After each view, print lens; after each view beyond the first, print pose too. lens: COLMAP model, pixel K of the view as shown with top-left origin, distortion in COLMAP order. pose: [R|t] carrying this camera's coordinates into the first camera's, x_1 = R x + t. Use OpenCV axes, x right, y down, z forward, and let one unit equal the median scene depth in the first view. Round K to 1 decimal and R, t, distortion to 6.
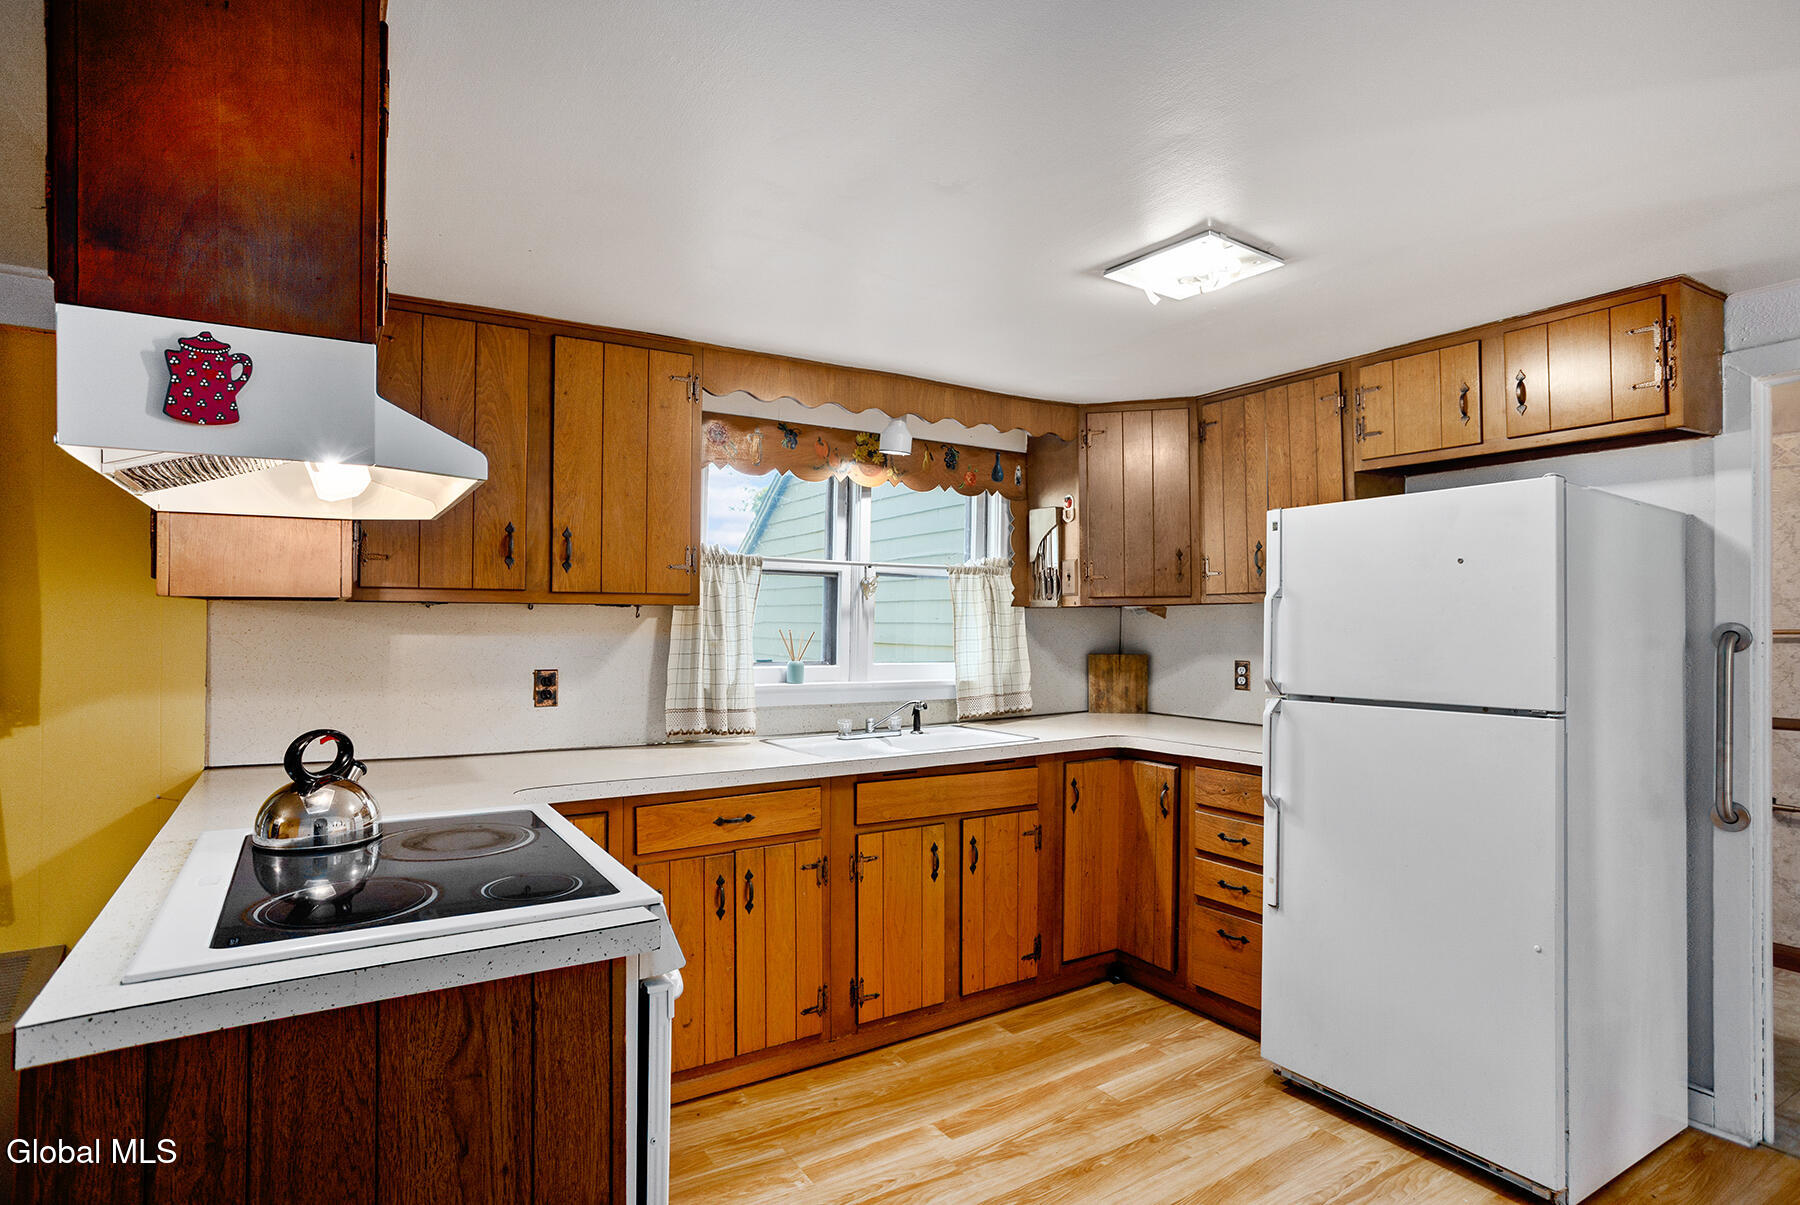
lens RADIAL K [[929.3, 0, 907.8], [0, 929.3, 611.5], [0, 0, 1]] dist [-0.005337, -0.000001]
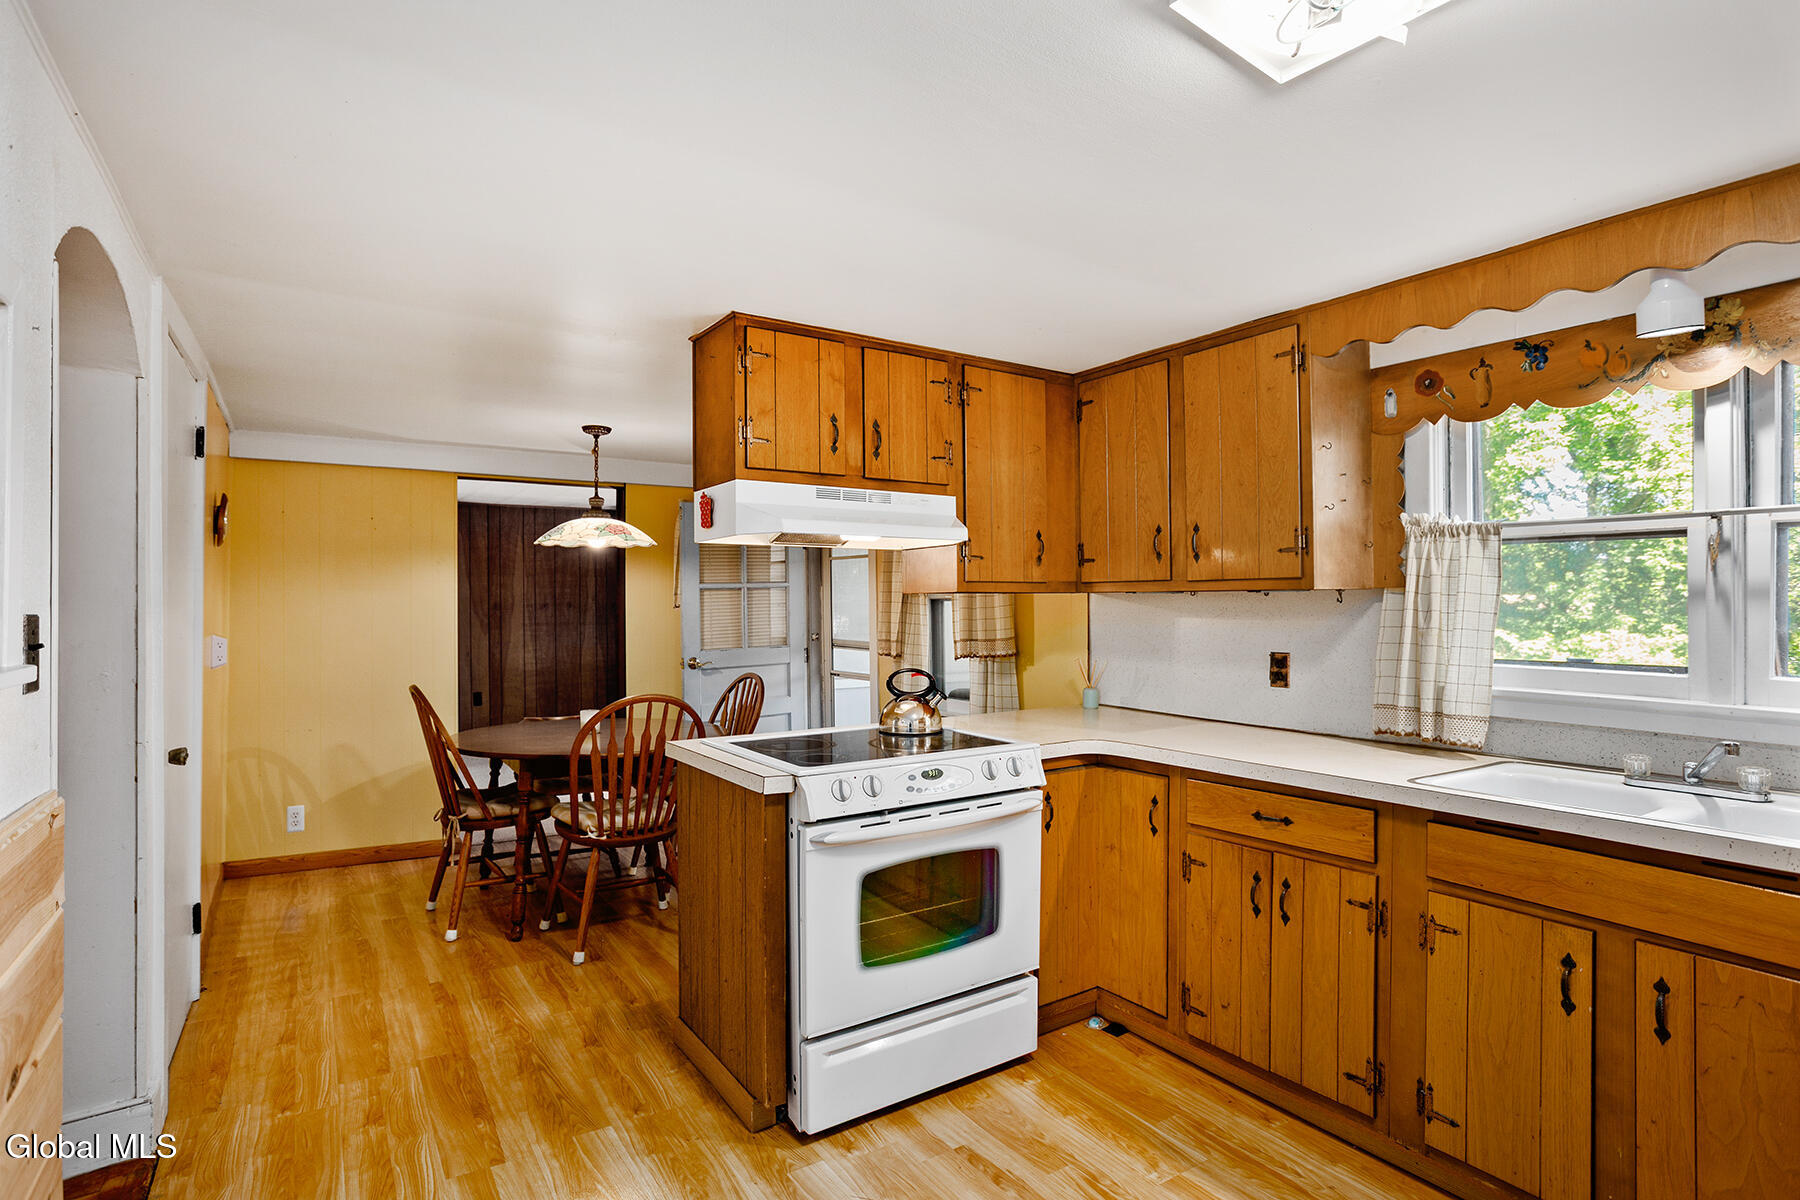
lens RADIAL K [[929.3, 0, 909.1], [0, 929.3, 603.2], [0, 0, 1]] dist [-0.005337, -0.000001]
pose [[0.044876, -0.008253, -0.998958, 0.677927], [0.006198, 0.999949, -0.007983, 0.012754], [0.998973, -0.005834, 0.044925, 0.553007]]
